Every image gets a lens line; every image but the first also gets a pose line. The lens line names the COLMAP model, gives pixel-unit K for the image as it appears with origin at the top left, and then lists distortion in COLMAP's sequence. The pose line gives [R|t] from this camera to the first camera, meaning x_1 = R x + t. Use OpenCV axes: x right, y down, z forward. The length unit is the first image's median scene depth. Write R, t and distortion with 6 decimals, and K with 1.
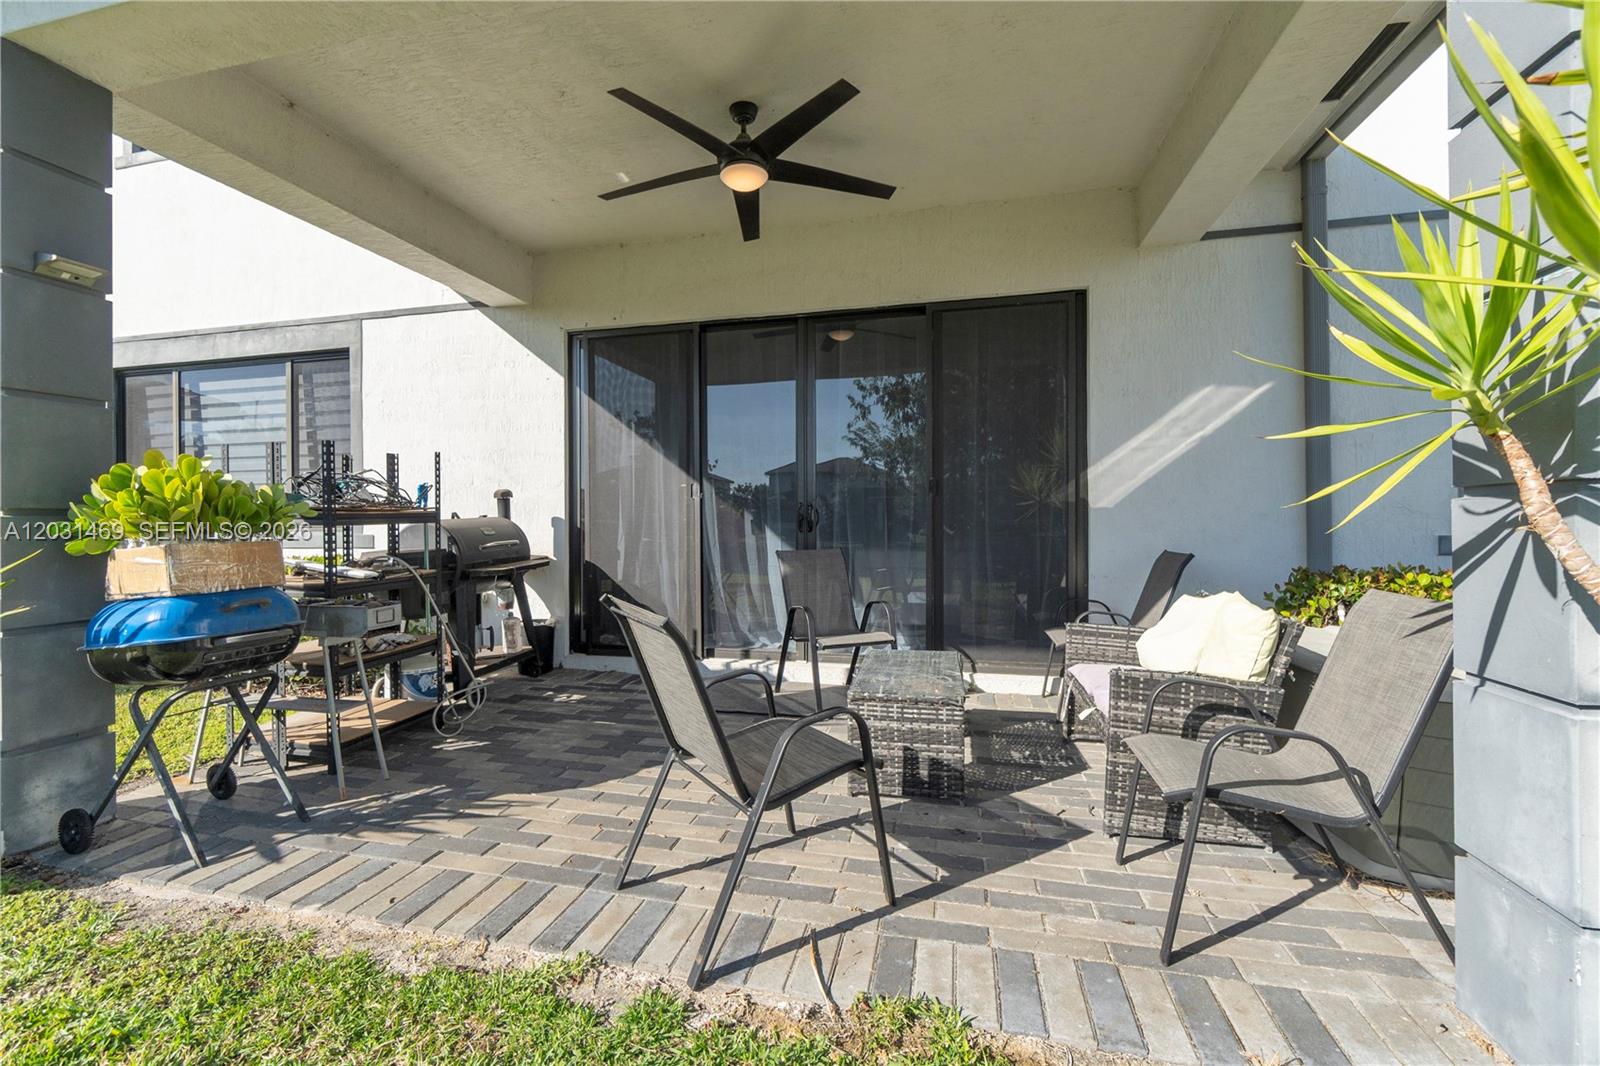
lens RADIAL K [[696.5, 0, 767.0], [0, 696.5, 523.9], [0, 0, 1]] dist [-0.006484, 0.001207]
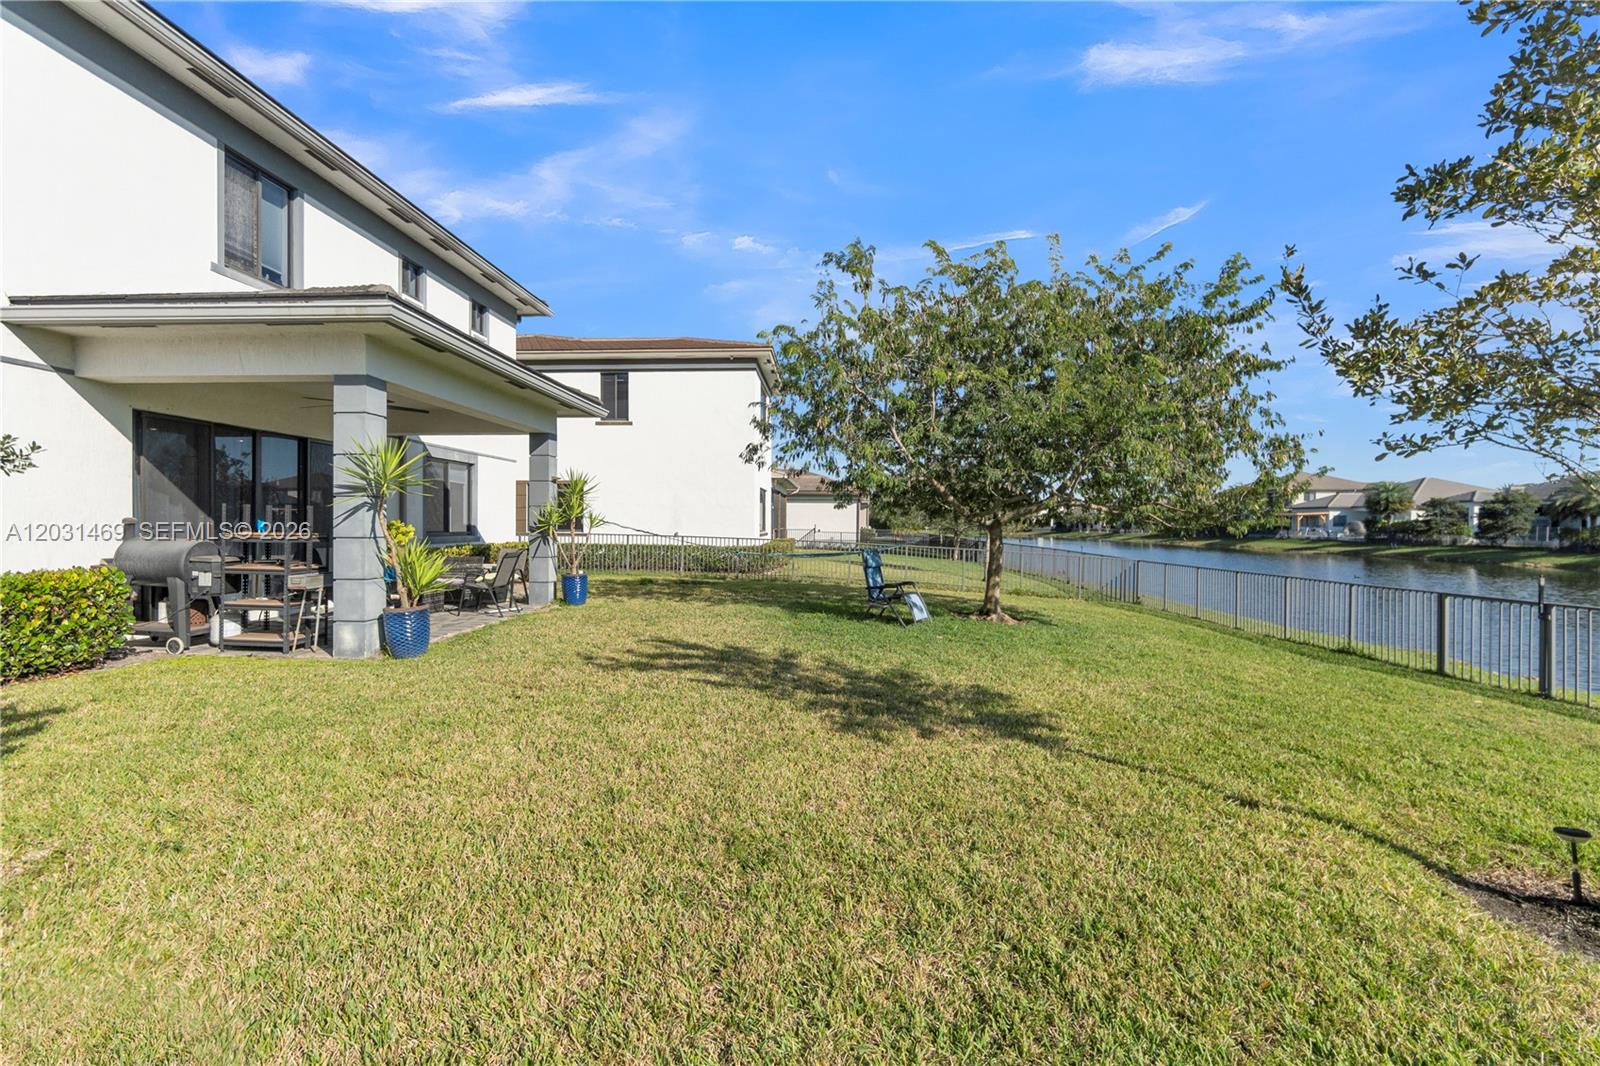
lens RADIAL K [[696.5, 0, 792.7], [0, 696.5, 524.4], [0, 0, 1]] dist [-0.006484, 0.001207]
pose [[-0.201833, -0.000262, 0.979420, -3.122056], [-0.008324, 0.999964, -0.001448, -0.067240], [-0.979385, -0.008445, -0.201828, -0.104221]]
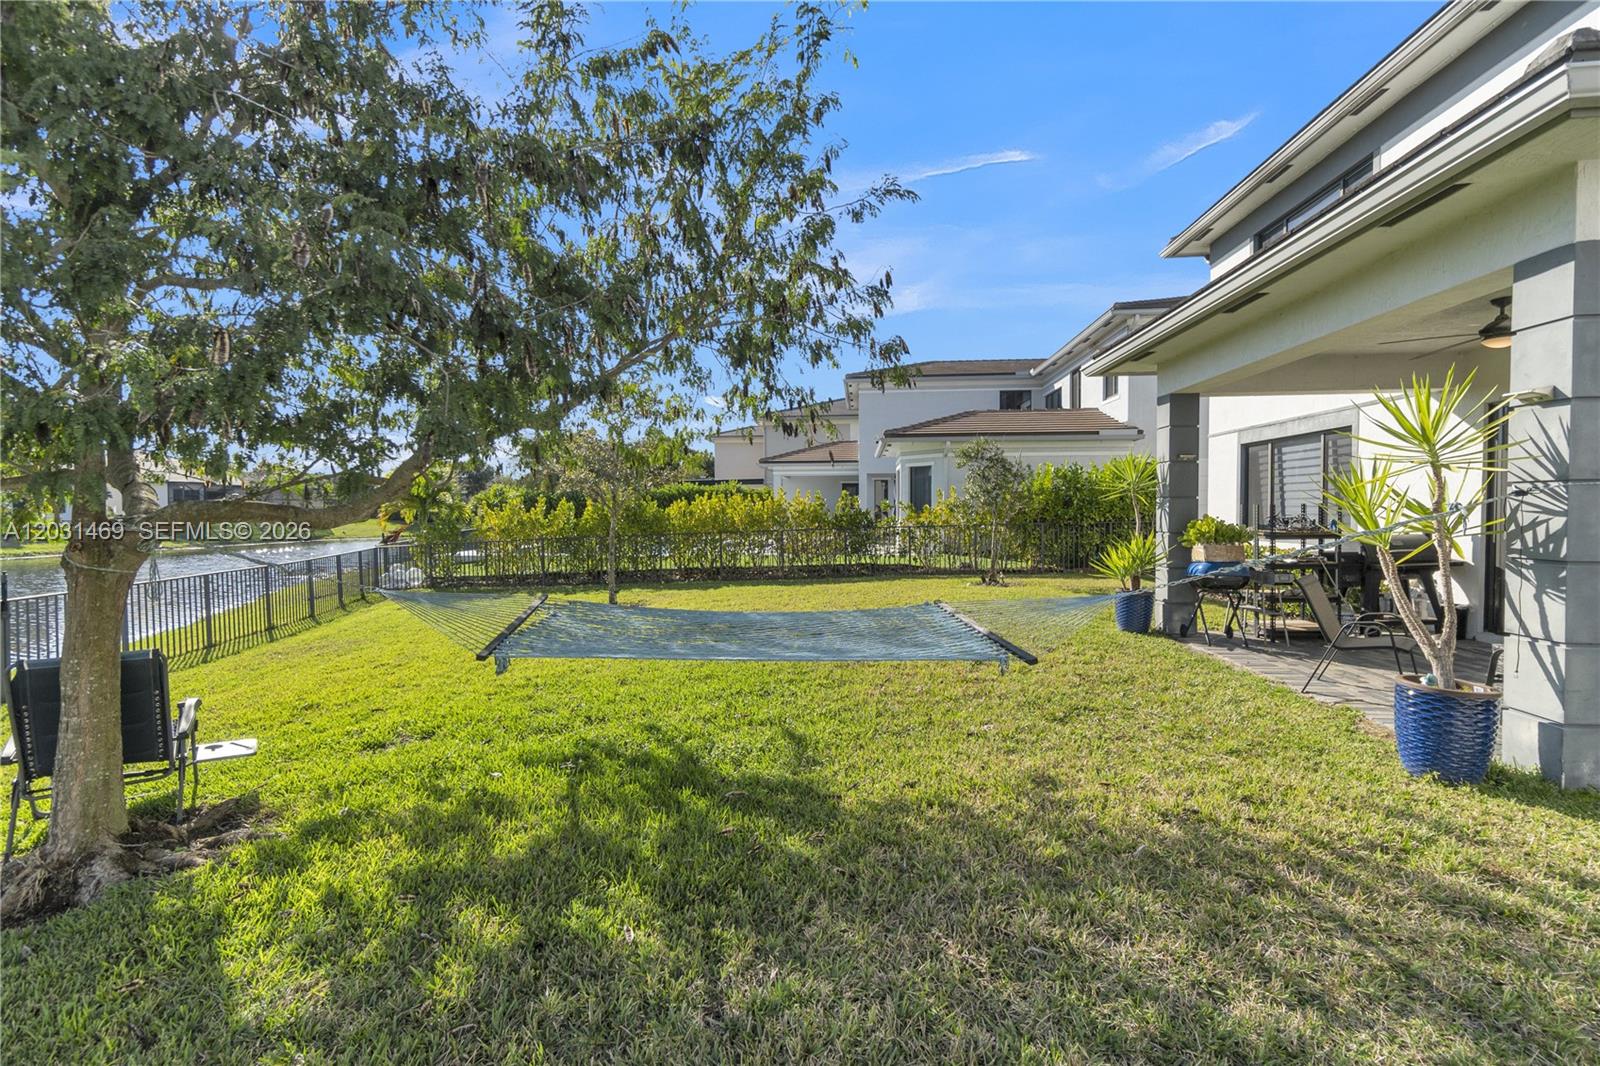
lens RADIAL K [[696.5, 0, 791.0], [0, 696.5, 522.8], [0, 0, 1]] dist [-0.006484, 0.001207]
pose [[0.153226, 0.026754, -0.987829, 1.426436], [0.000438, 0.999632, 0.027141, -0.116586], [0.988191, -0.004591, 0.153158, -0.977761]]
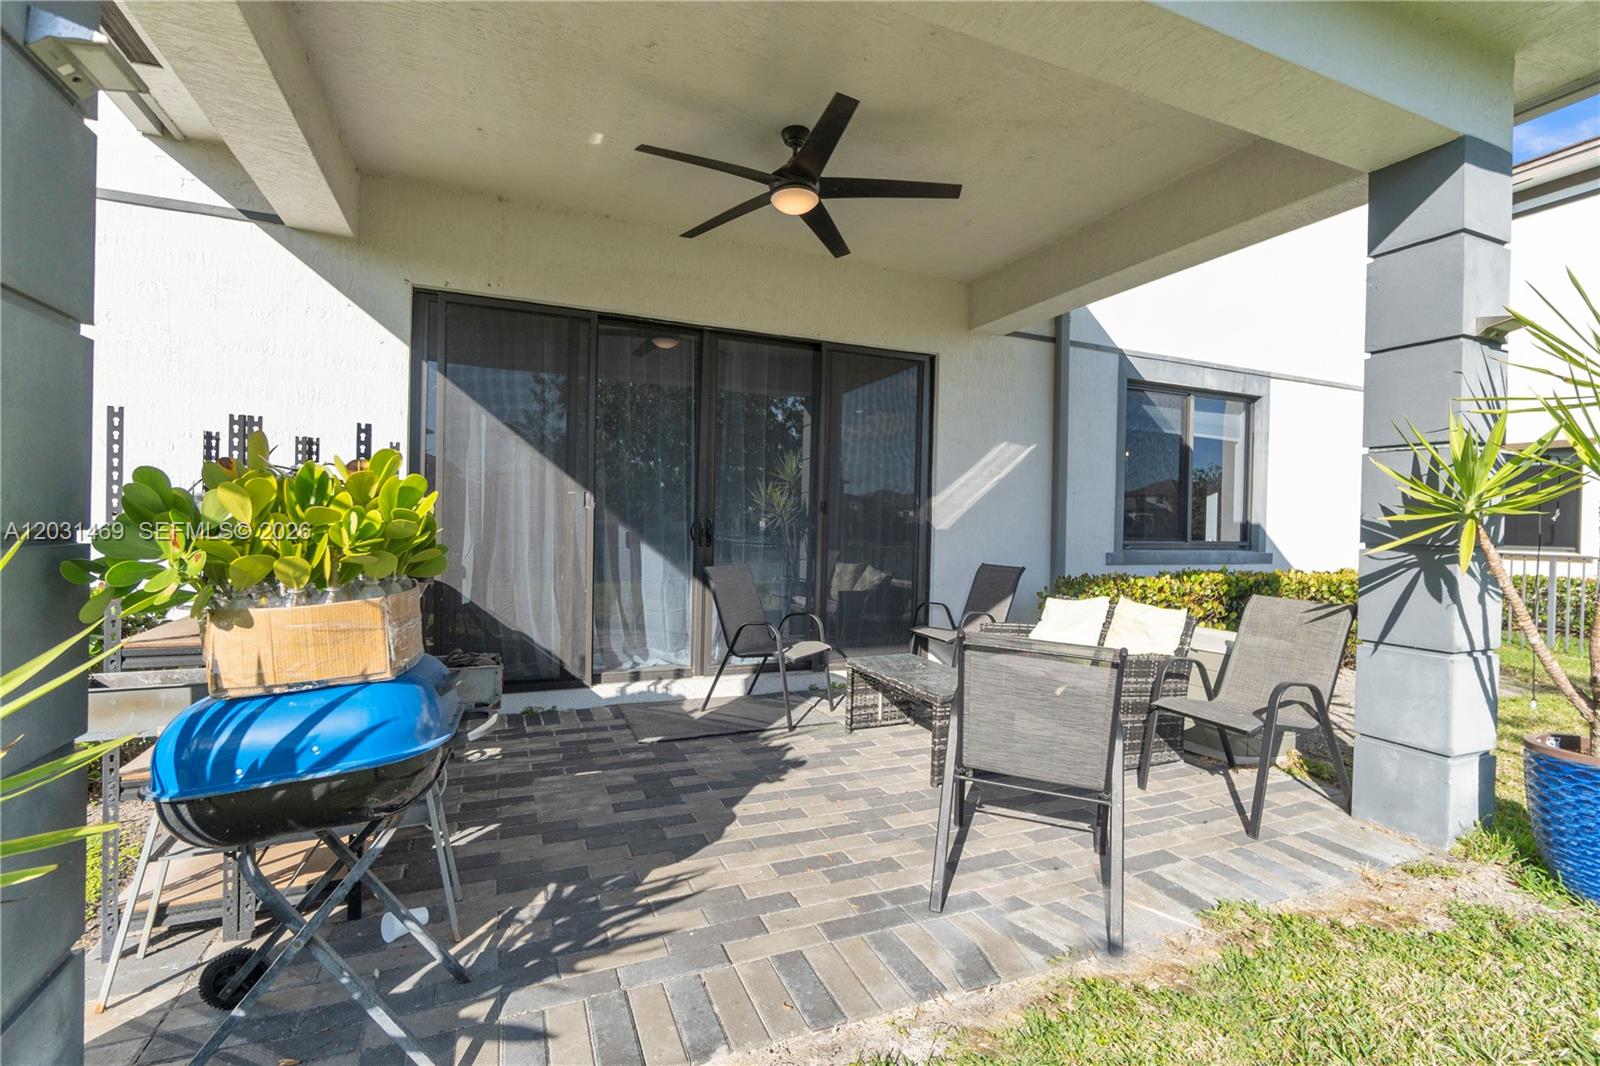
lens RADIAL K [[696.5, 0, 783.6], [0, 696.5, 525.5], [0, 0, 1]] dist [-0.006484, 0.001207]
pose [[0.800027, 0.018522, 0.599678, -0.656594], [-0.023354, 0.999727, 0.000278, -0.030525], [-0.599509, -0.014227, 0.800242, 0.200115]]
